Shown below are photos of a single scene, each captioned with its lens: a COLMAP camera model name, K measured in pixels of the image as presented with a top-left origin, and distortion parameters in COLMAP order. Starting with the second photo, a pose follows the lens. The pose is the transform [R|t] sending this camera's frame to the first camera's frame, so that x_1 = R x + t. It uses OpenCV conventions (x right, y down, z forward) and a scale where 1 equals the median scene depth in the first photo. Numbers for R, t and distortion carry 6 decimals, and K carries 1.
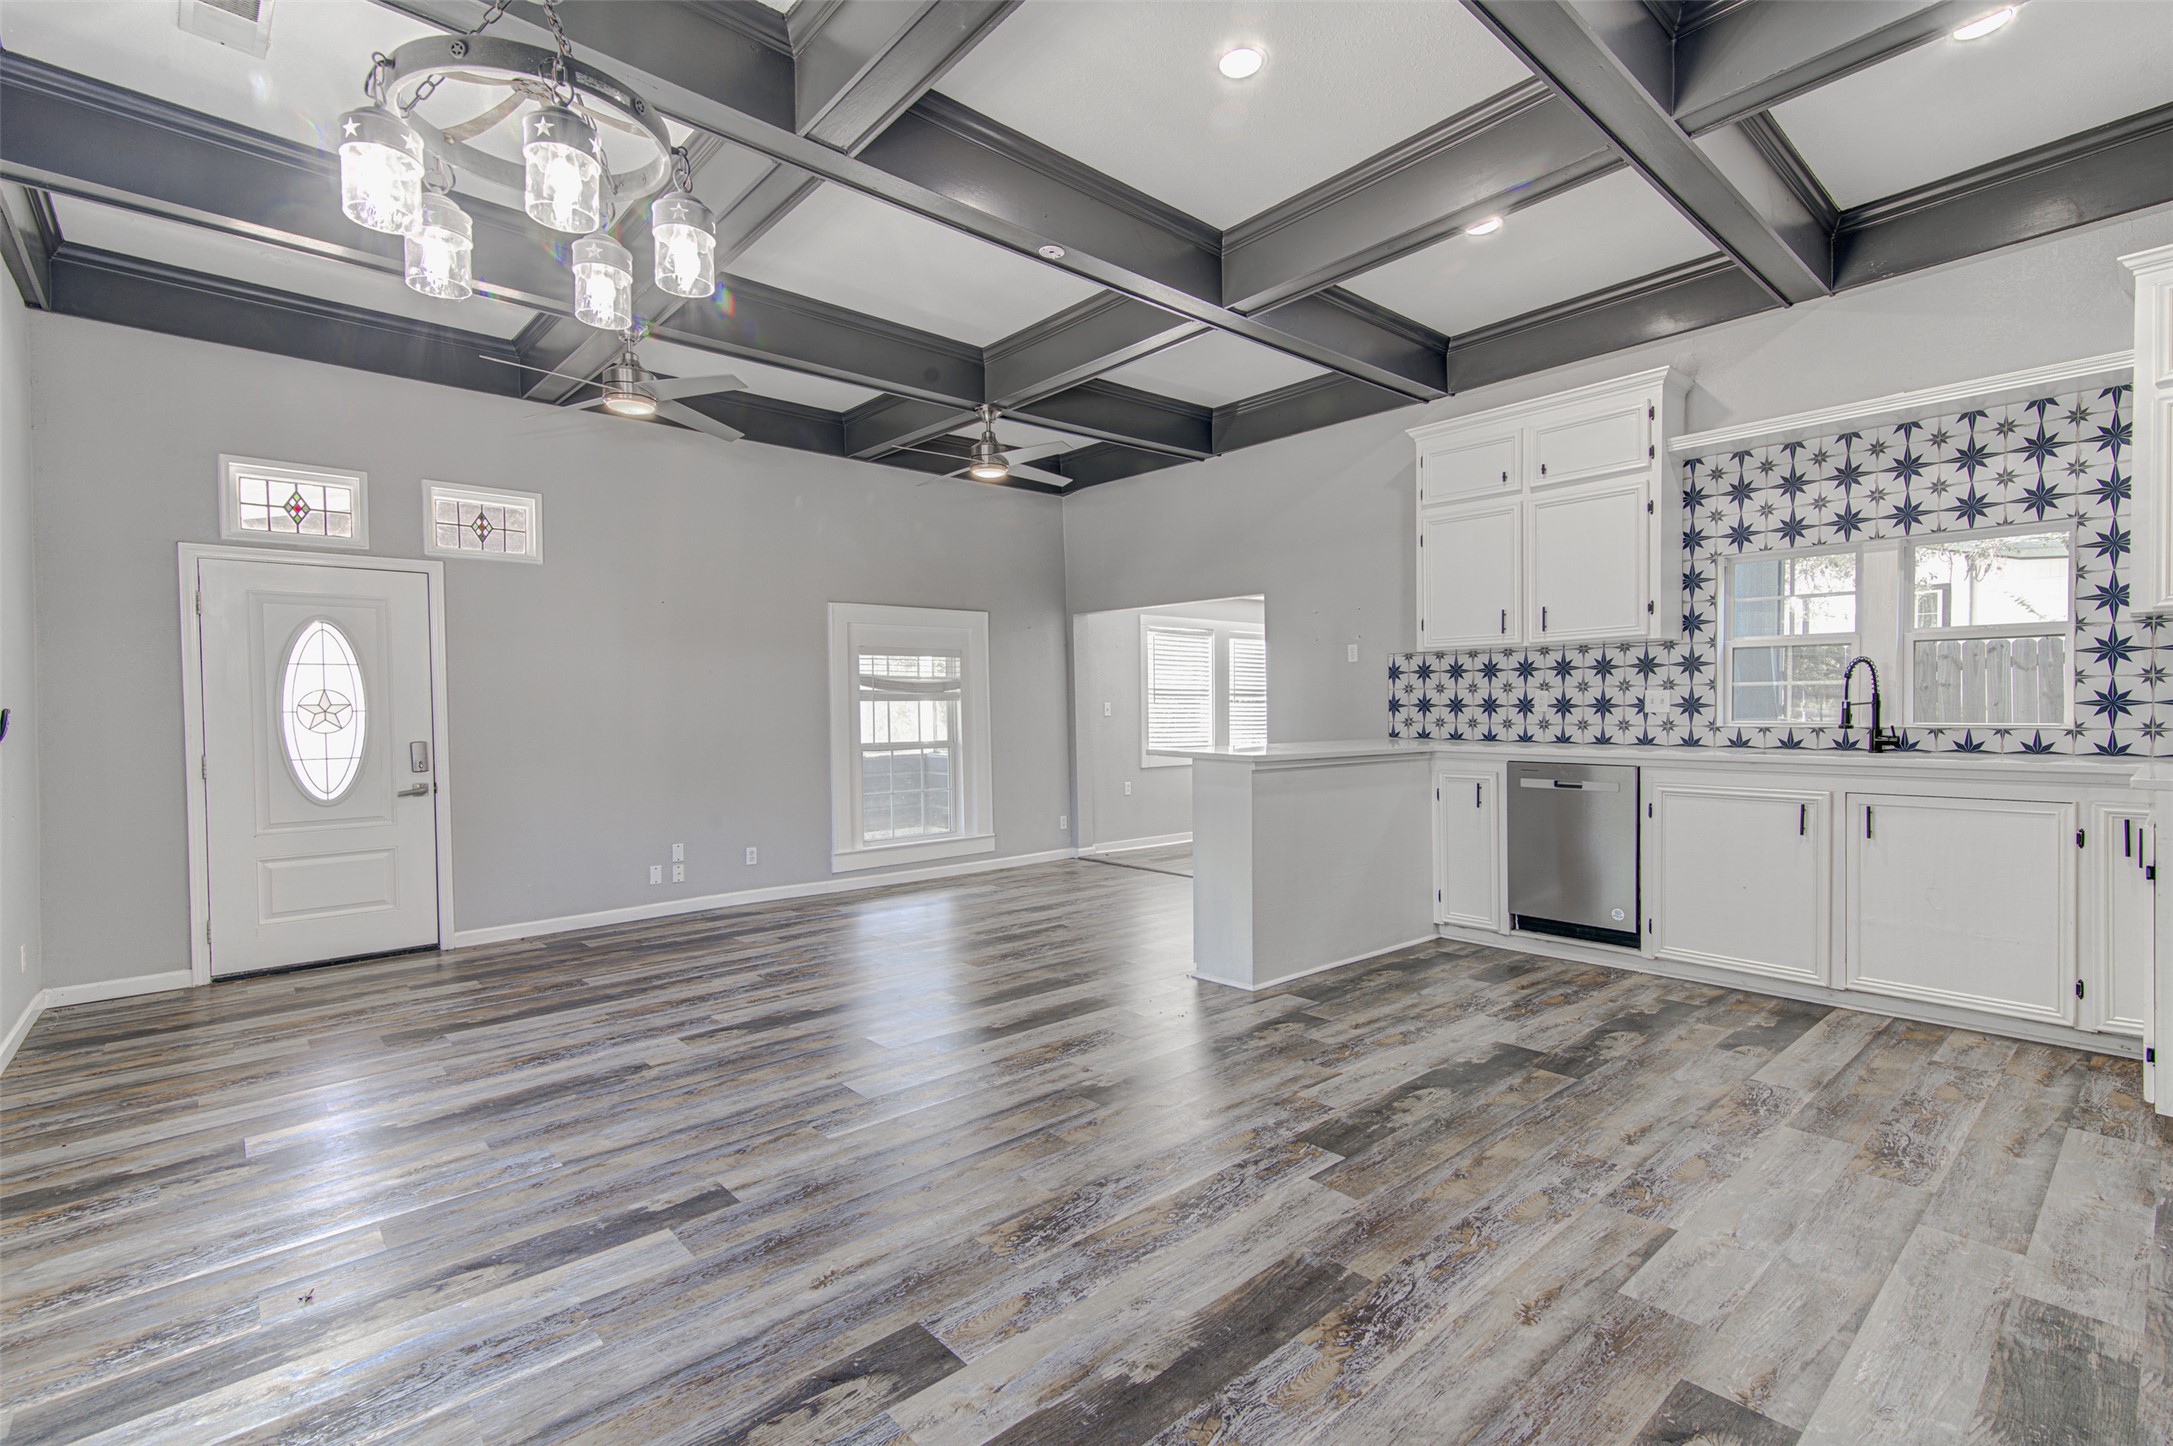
lens RADIAL K [[968.3, 0, 1086.5], [0, 968.3, 723.0], [0, 0, 1]] dist [0.003654, 0.000462]
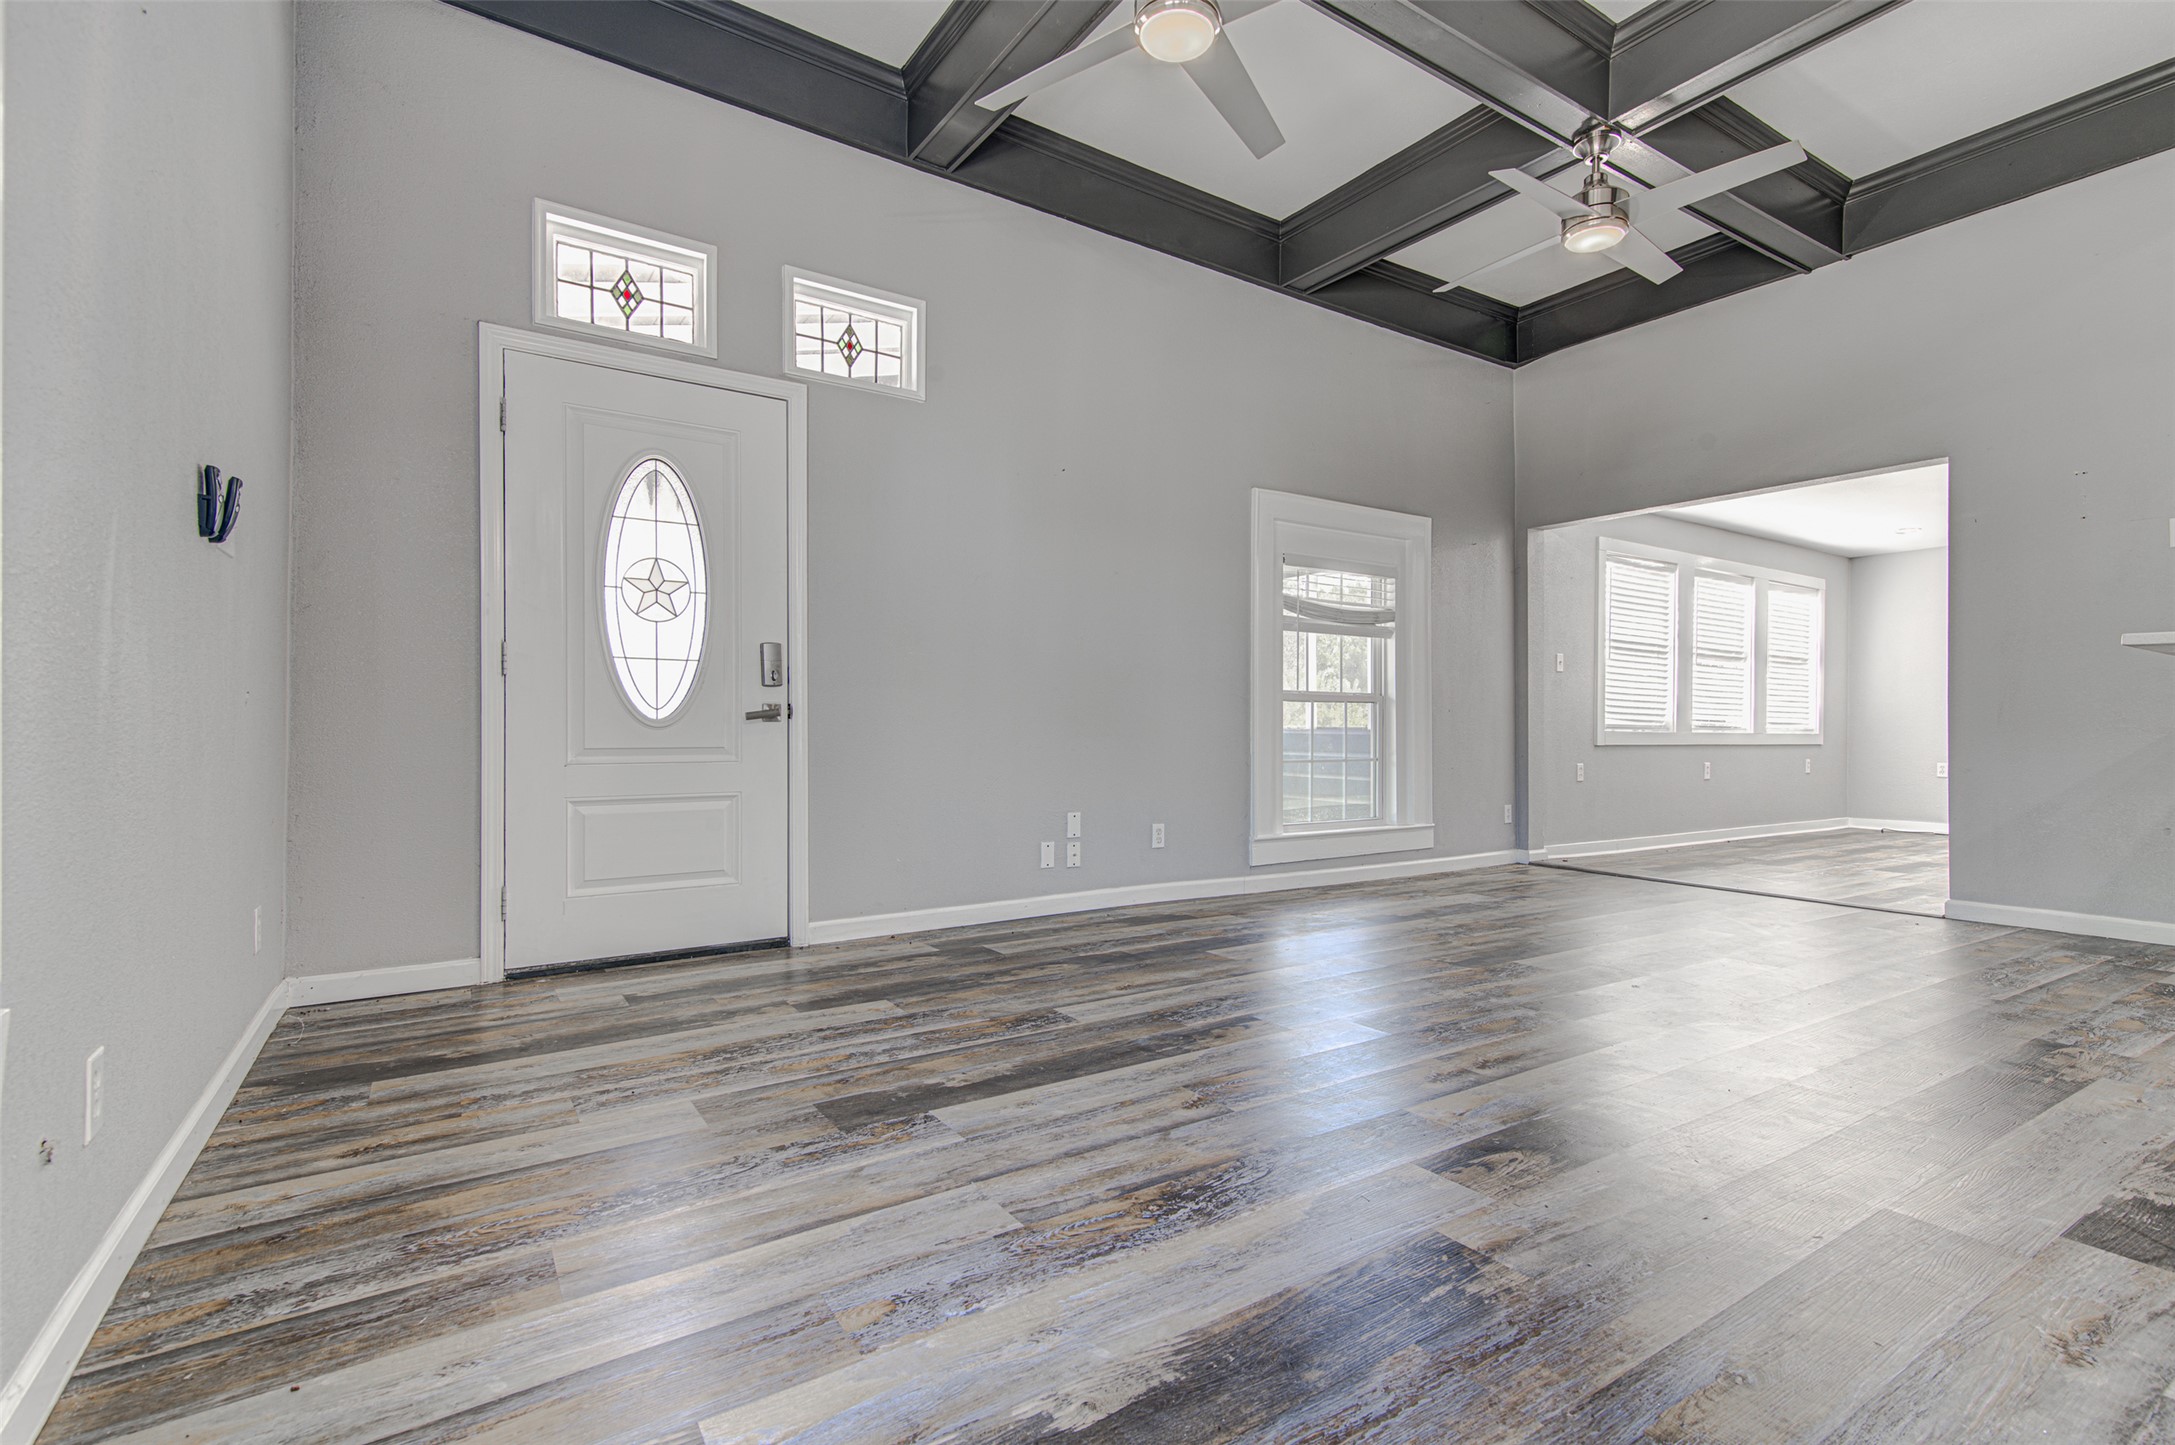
lens RADIAL K [[995.7, 0, 1087.5], [0, 995.7, 722.5], [0, 0, 1]] dist [0.010975, 0.000002]
pose [[0.987047, 0.016374, -0.159597, -0.371830], [-0.018858, 0.999723, -0.014064, 0.086358], [0.159322, 0.016892, 0.987082, 0.356060]]
